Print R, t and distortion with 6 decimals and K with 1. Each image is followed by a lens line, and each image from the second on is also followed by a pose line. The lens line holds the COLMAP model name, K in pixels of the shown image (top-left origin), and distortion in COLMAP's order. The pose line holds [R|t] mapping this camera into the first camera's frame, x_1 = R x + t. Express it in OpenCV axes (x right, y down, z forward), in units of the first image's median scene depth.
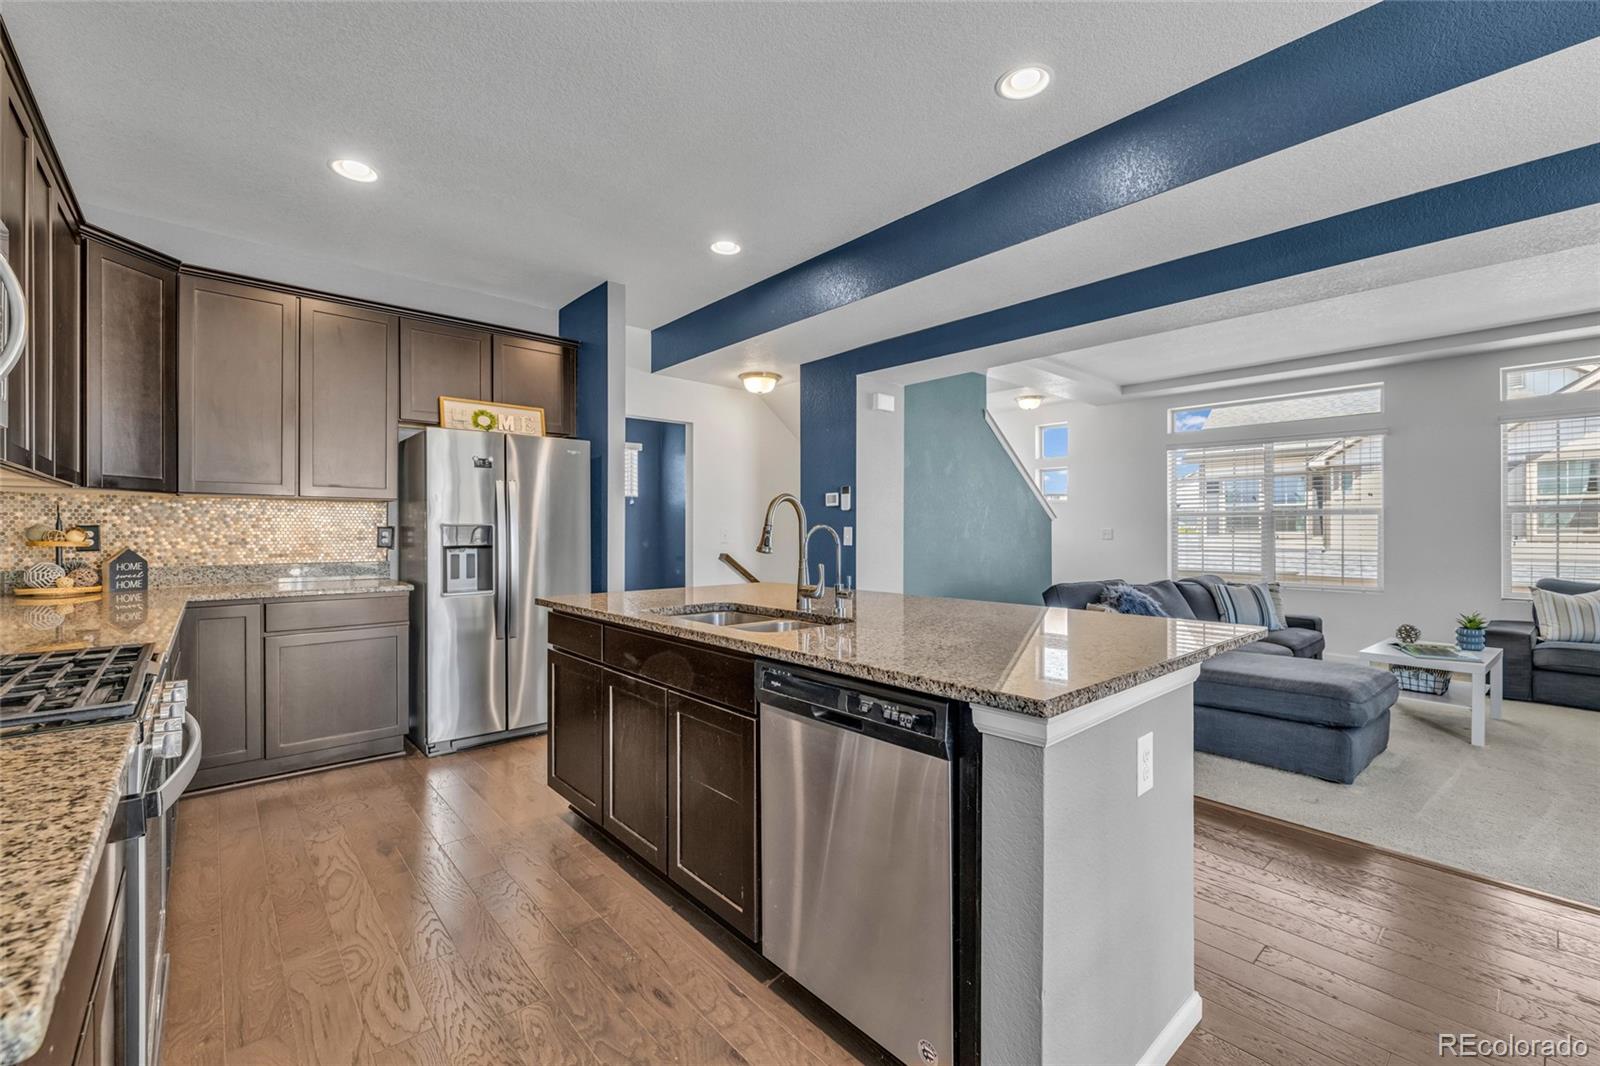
lens RADIAL K [[670.7, 0, 805.1], [0, 670.7, 531.2], [0, 0, 1]] dist [-0.001614, 0.000809]
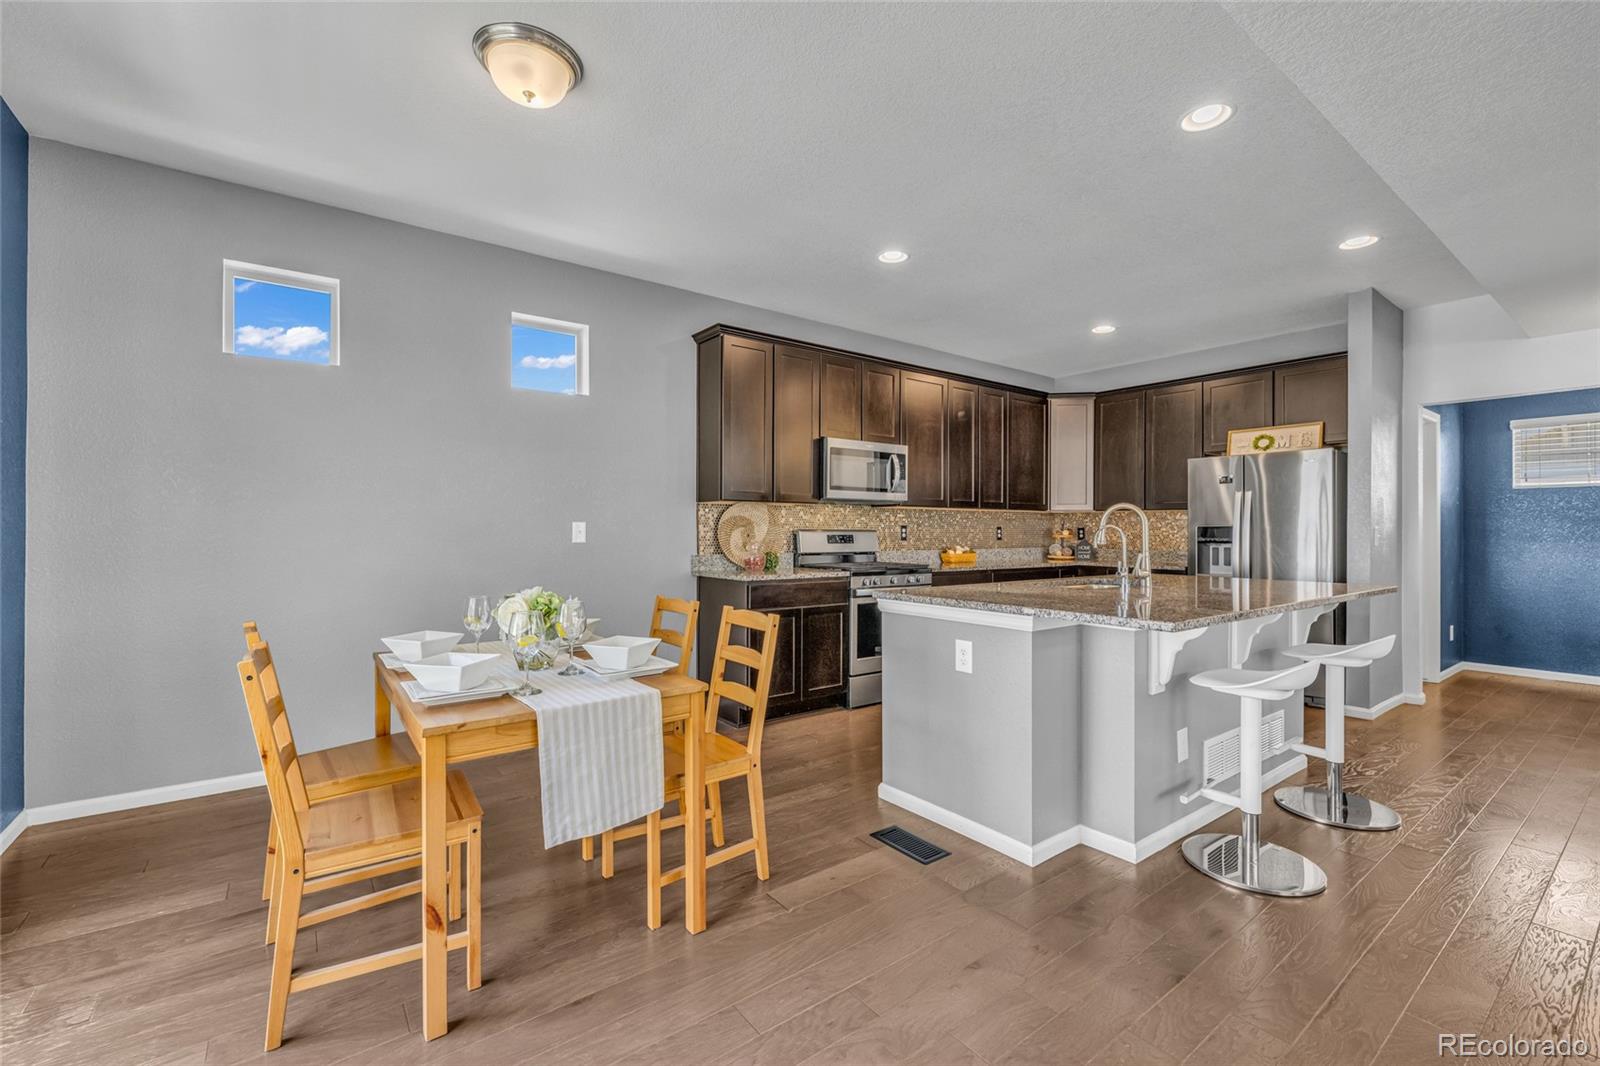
lens RADIAL K [[670.7, 0, 804.4], [0, 670.7, 528.5], [0, 0, 1]] dist [-0.001614, 0.000809]
pose [[-0.094236, -0.004242, -0.995541, 0.853482], [-0.003235, 0.999987, -0.003954, 0.004153], [0.995545, 0.002848, -0.094249, 0.267318]]
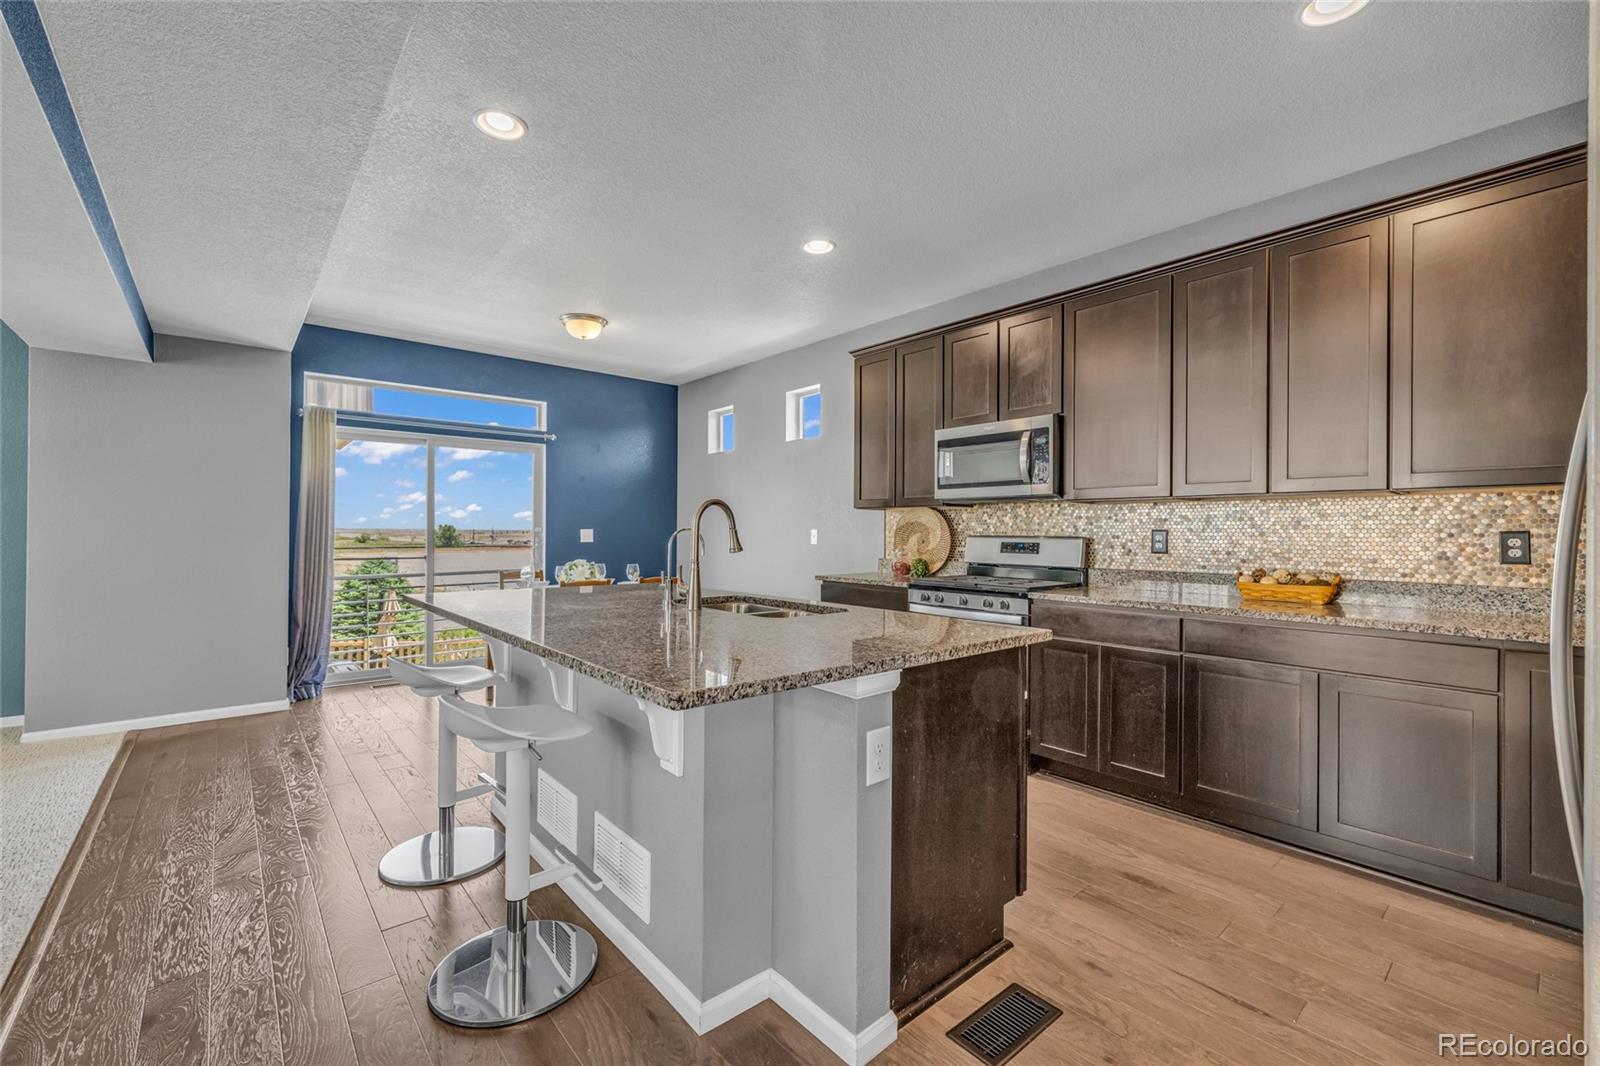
lens RADIAL K [[670.7, 0, 799.1], [0, 670.7, 524.7], [0, 0, 1]] dist [-0.001614, 0.000809]
pose [[-0.999823, -0.007072, 0.017435, -0.104752], [-0.007265, 0.999913, -0.011017, -0.001860], [-0.017355, -0.011142, -0.999787, 1.214428]]
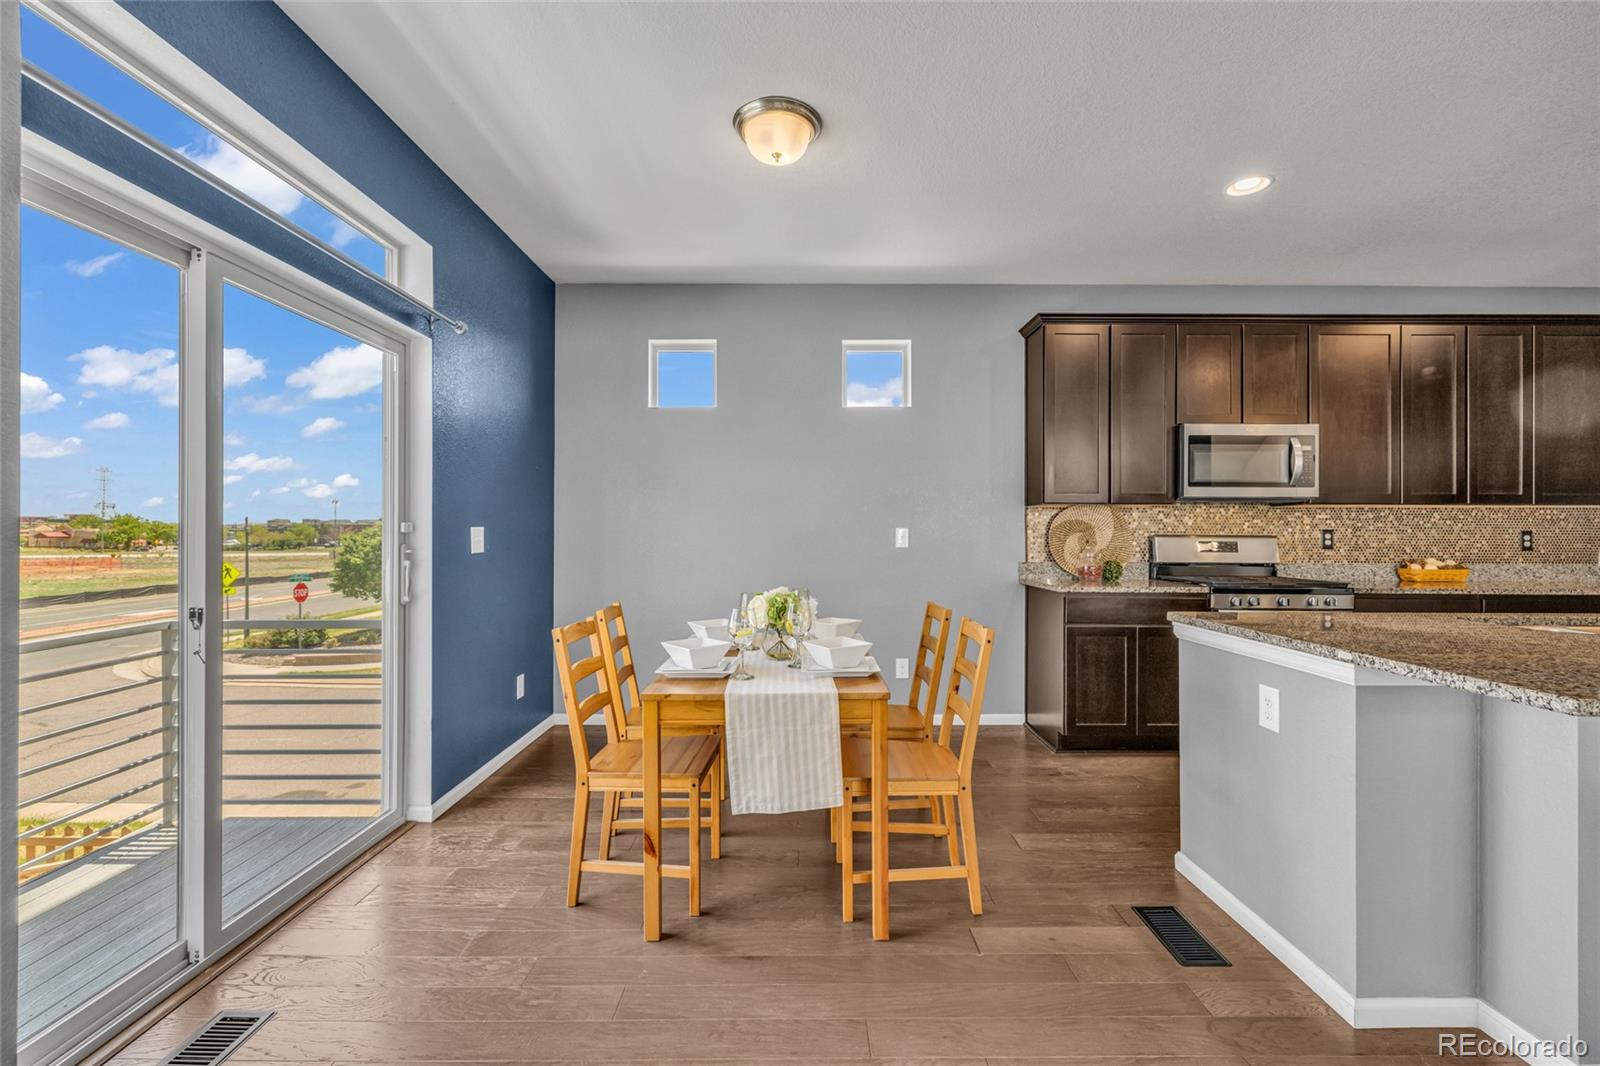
lens RADIAL K [[670.7, 0, 806.1], [0, 670.7, 530.0], [0, 0, 1]] dist [-0.001614, 0.000809]
pose [[-0.668913, -0.006151, -0.743315, 0.772436], [-0.004005, 0.999981, -0.004671, 0.000461], [0.743329, -0.000148, -0.668925, 0.436137]]
